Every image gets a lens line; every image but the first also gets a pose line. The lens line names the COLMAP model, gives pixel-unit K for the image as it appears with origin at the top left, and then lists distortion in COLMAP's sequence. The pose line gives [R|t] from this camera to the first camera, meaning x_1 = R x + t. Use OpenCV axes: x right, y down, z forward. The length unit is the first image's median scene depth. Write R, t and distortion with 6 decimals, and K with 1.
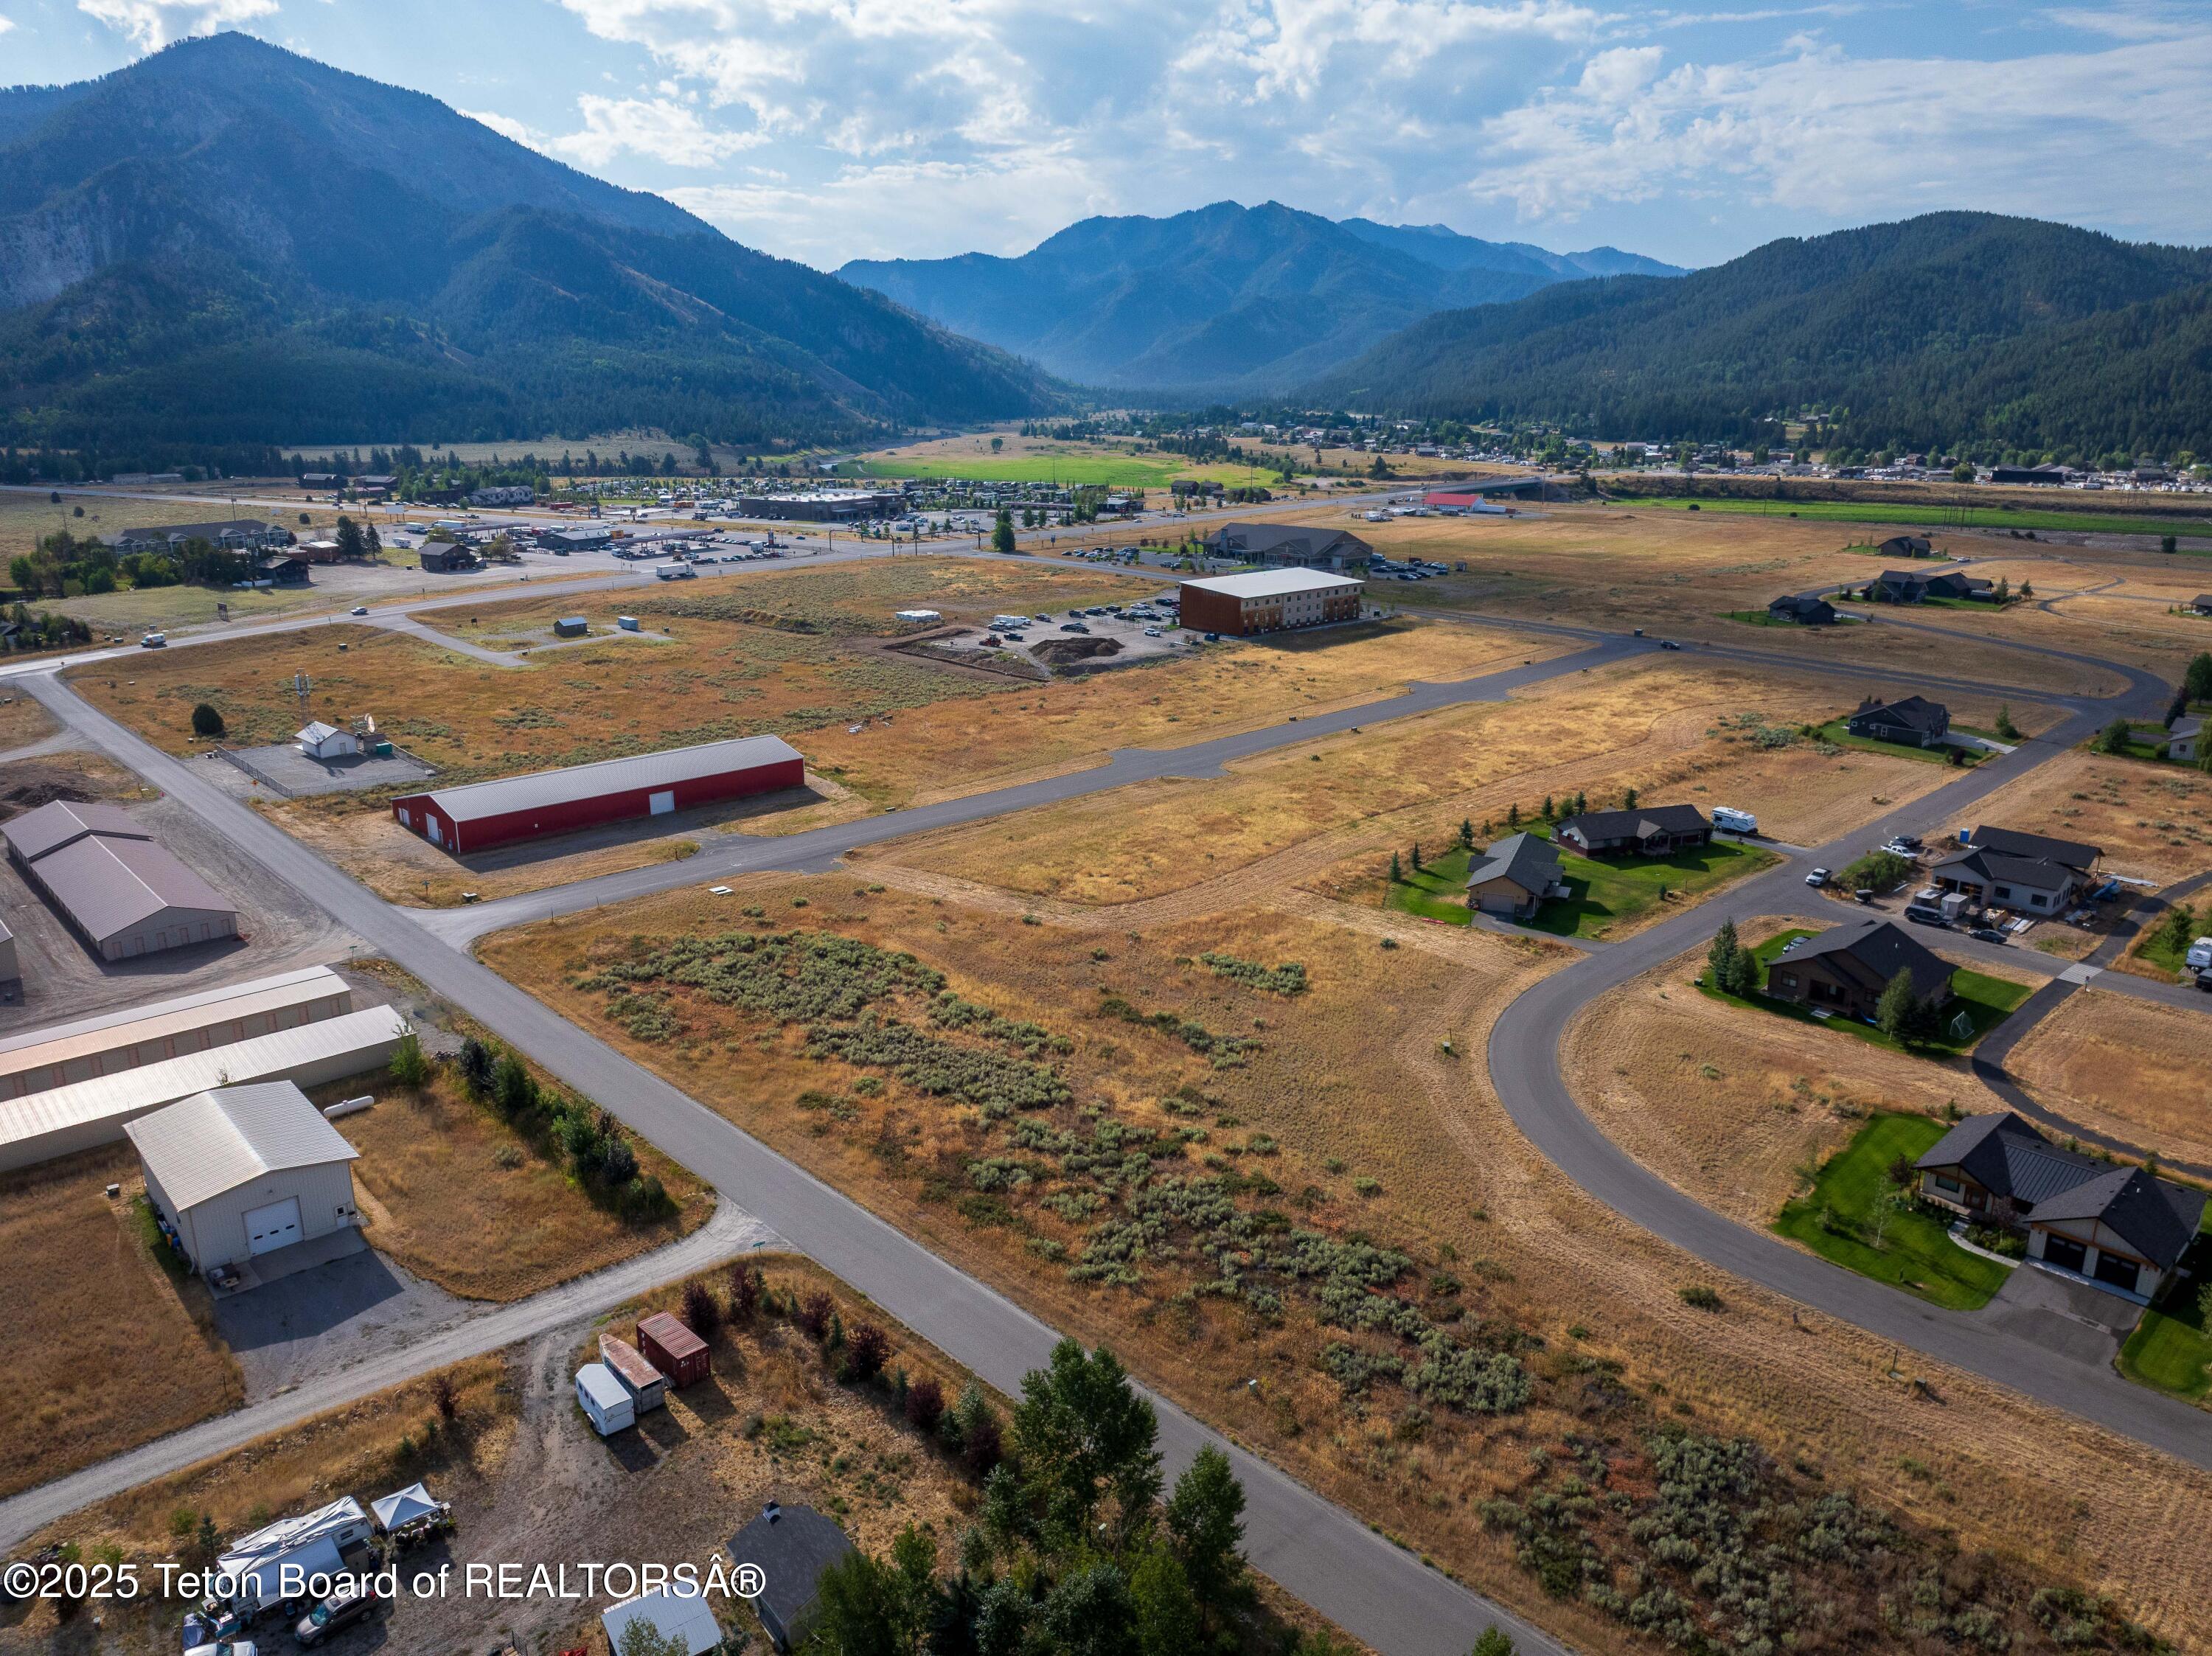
lens RADIAL K [[1548.2, 0, 1113.3], [0, 1548.2, 831.5], [0, 0, 1]] dist [-0.034228, 0.001020]
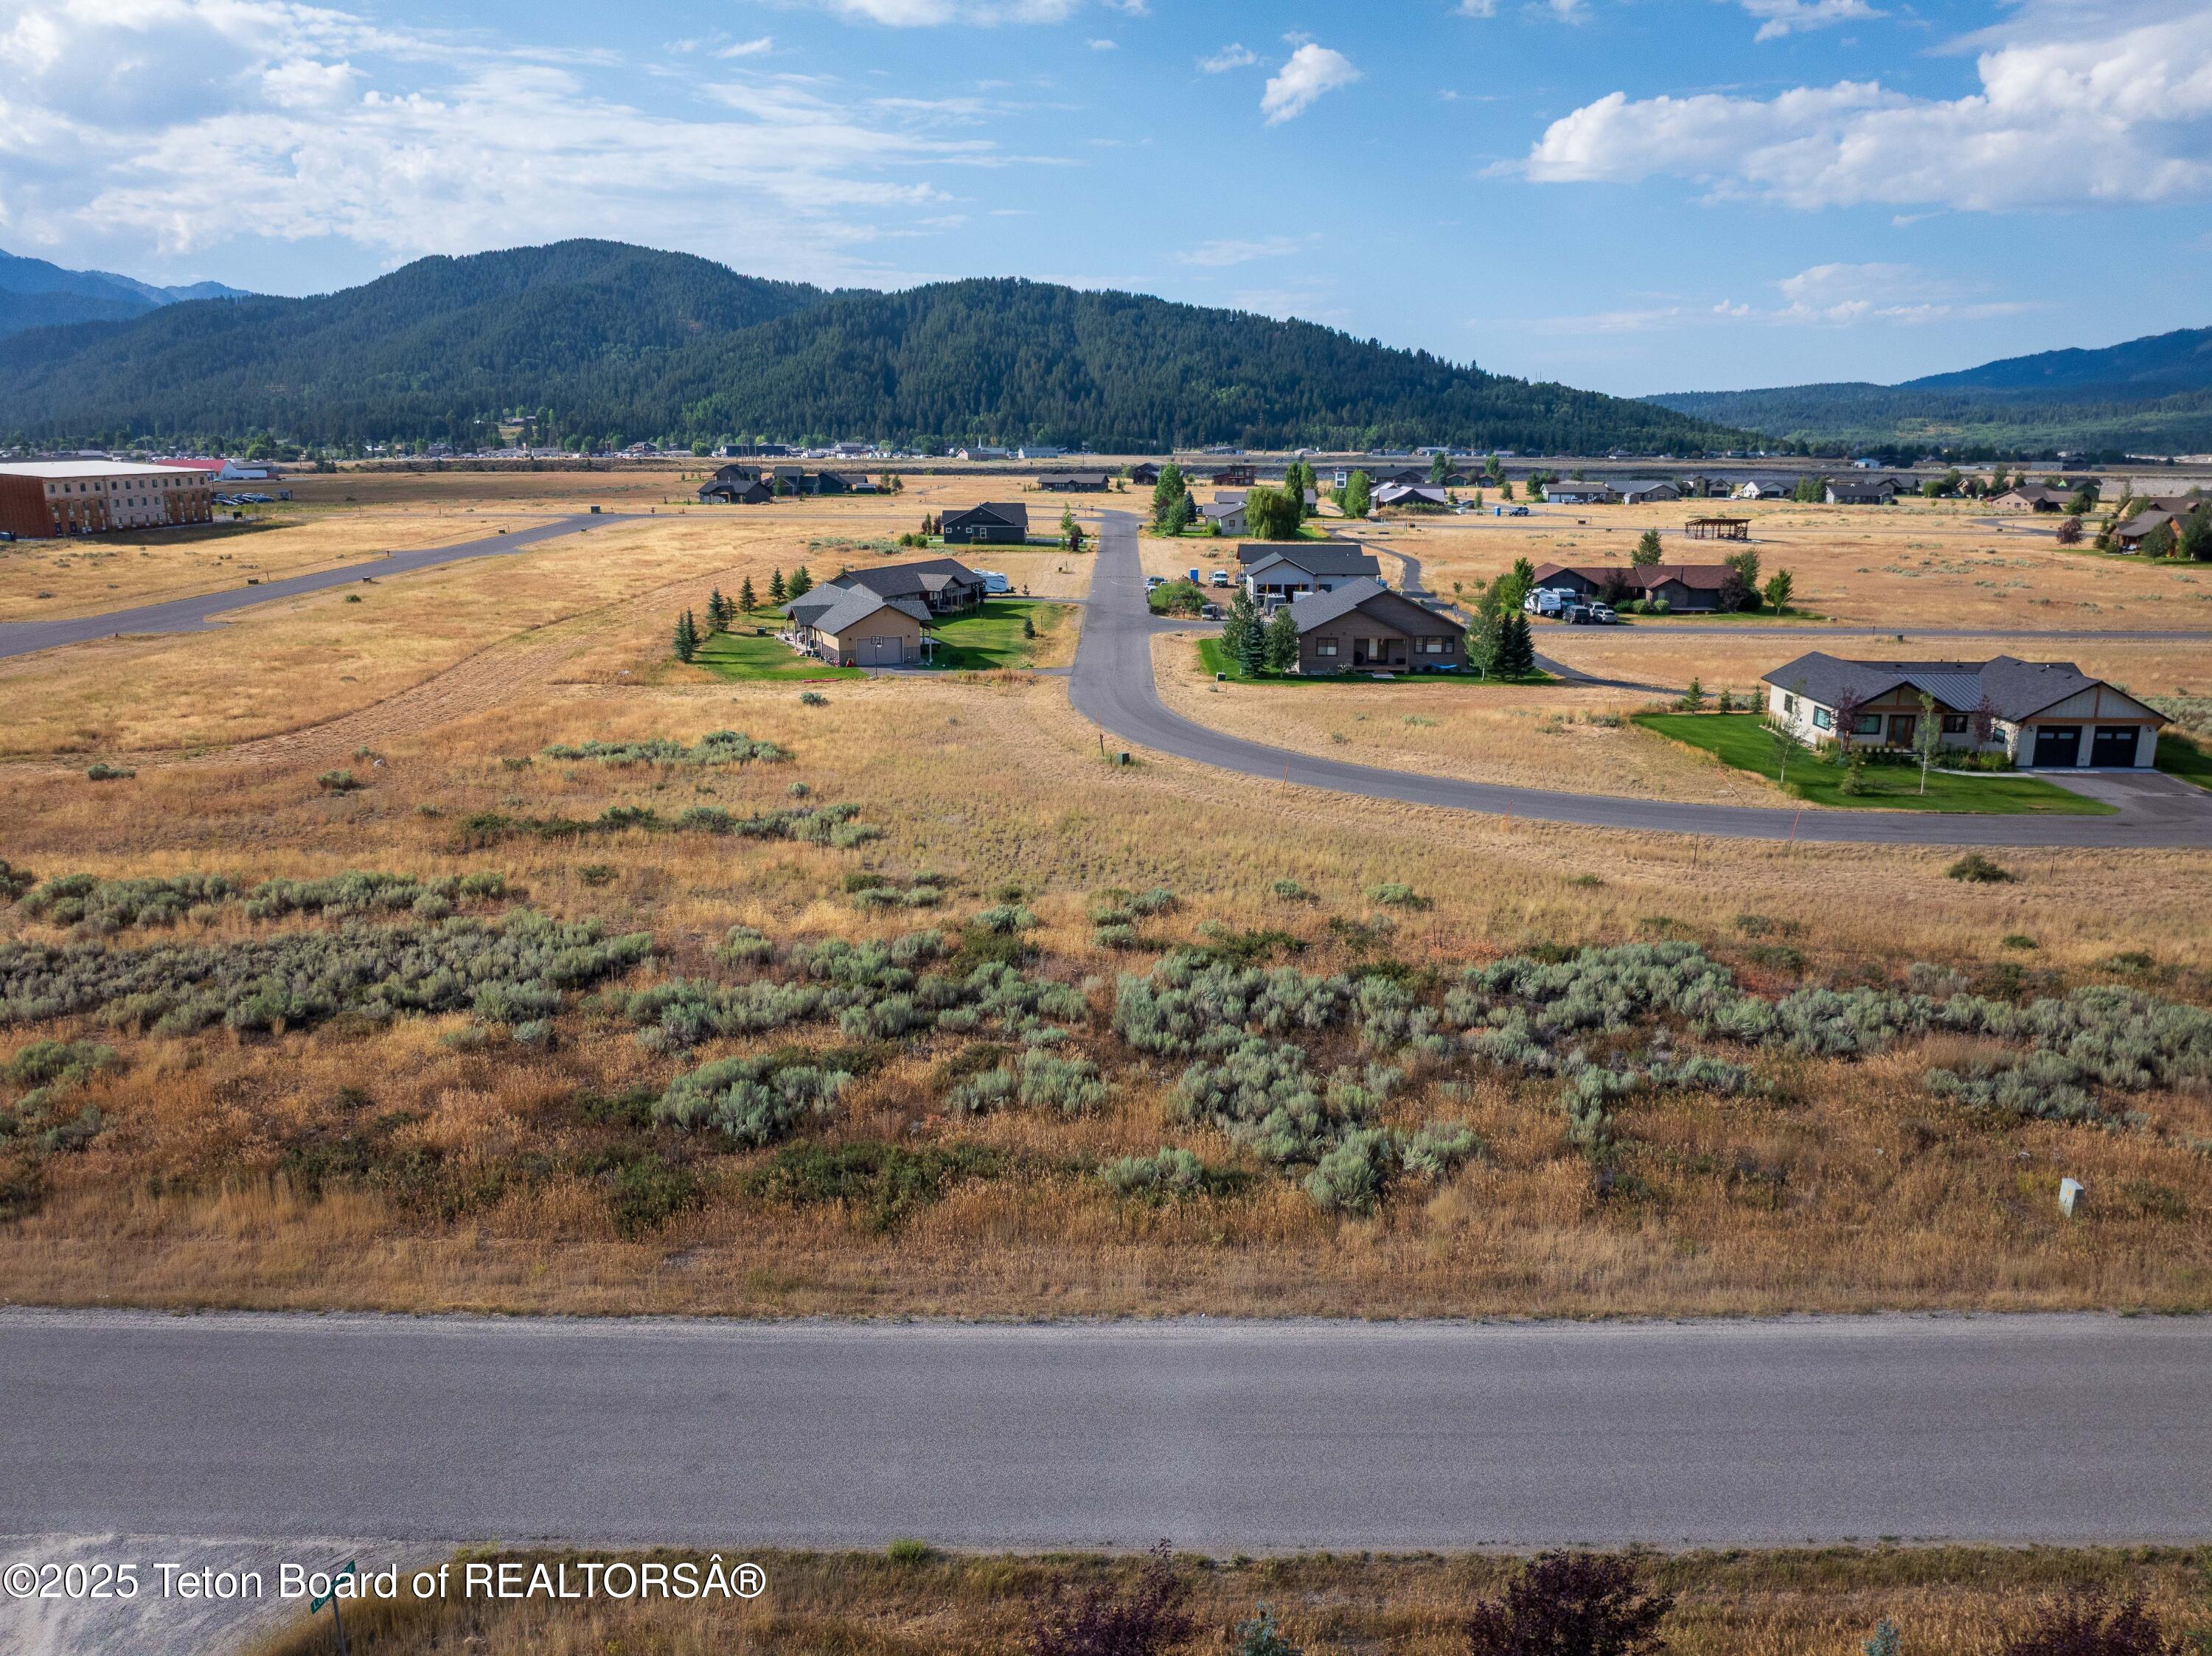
lens RADIAL K [[1560.6, 0, 1111.4], [0, 1560.6, 817.3], [0, 0, 1]] dist [-0.036320, 0.006833]
pose [[0.695272, -0.173085, 0.697595, -0.175338], [0.199341, 0.978932, 0.044213, 0.114563], [-0.690551, 0.108319, 0.715127, 0.489785]]
